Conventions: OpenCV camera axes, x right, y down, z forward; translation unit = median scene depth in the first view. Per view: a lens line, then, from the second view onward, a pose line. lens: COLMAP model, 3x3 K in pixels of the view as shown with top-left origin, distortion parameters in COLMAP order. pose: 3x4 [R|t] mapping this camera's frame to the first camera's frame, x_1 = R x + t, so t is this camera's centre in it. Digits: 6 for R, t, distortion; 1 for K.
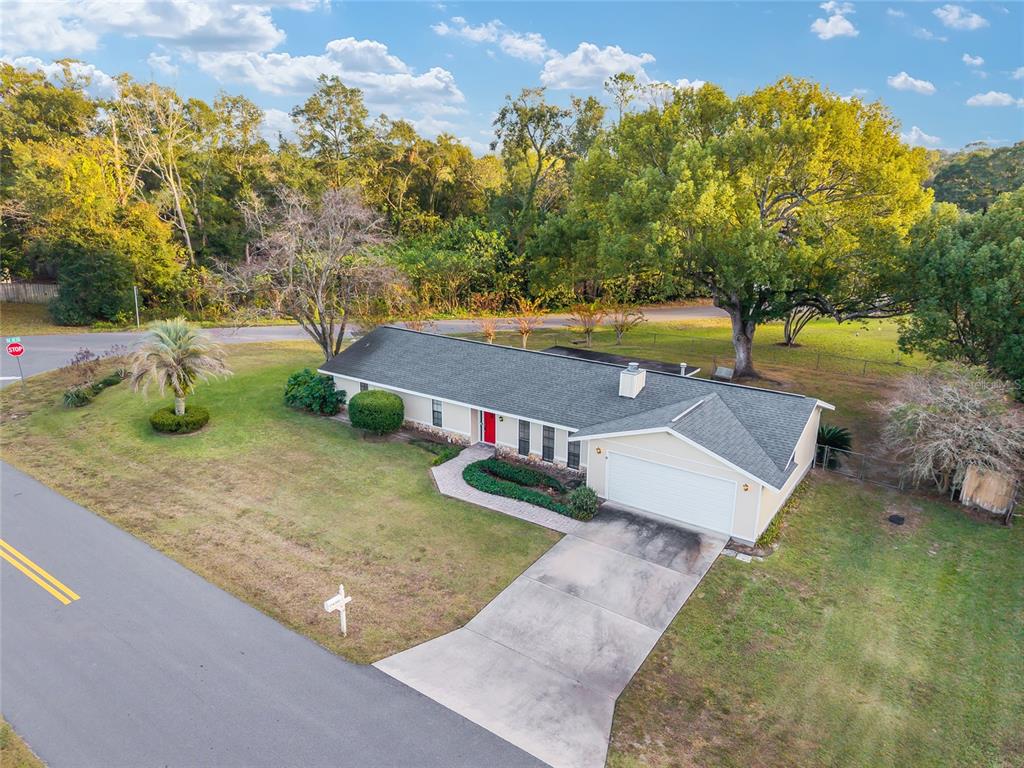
lens RADIAL K [[688.7, 0, 511.6], [0, 688.7, 381.3], [0, 0, 1]] dist [0.027815, -0.026370]
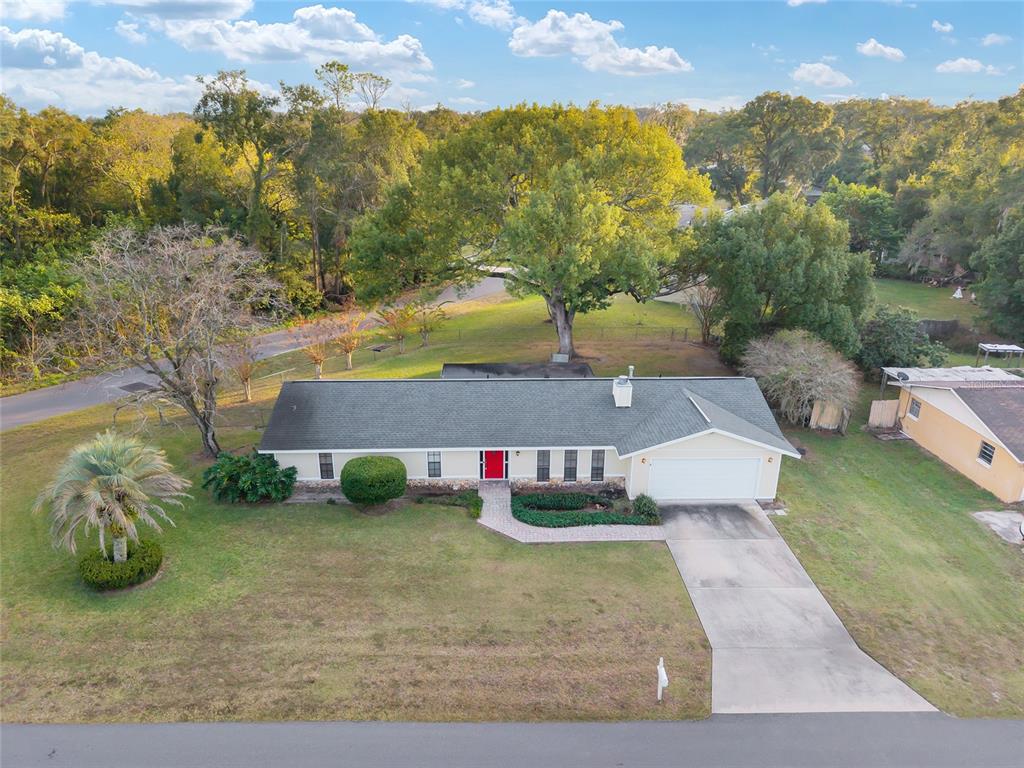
lens RADIAL K [[688.7, 0, 508.4], [0, 688.7, 378.0], [0, 0, 1]] dist [0.027815, -0.026370]
pose [[0.805533, -0.202501, 0.556876, -0.651336], [0.170362, 0.979260, 0.109664, -0.193753], [-0.567533, 0.006533, 0.823325, 0.183382]]
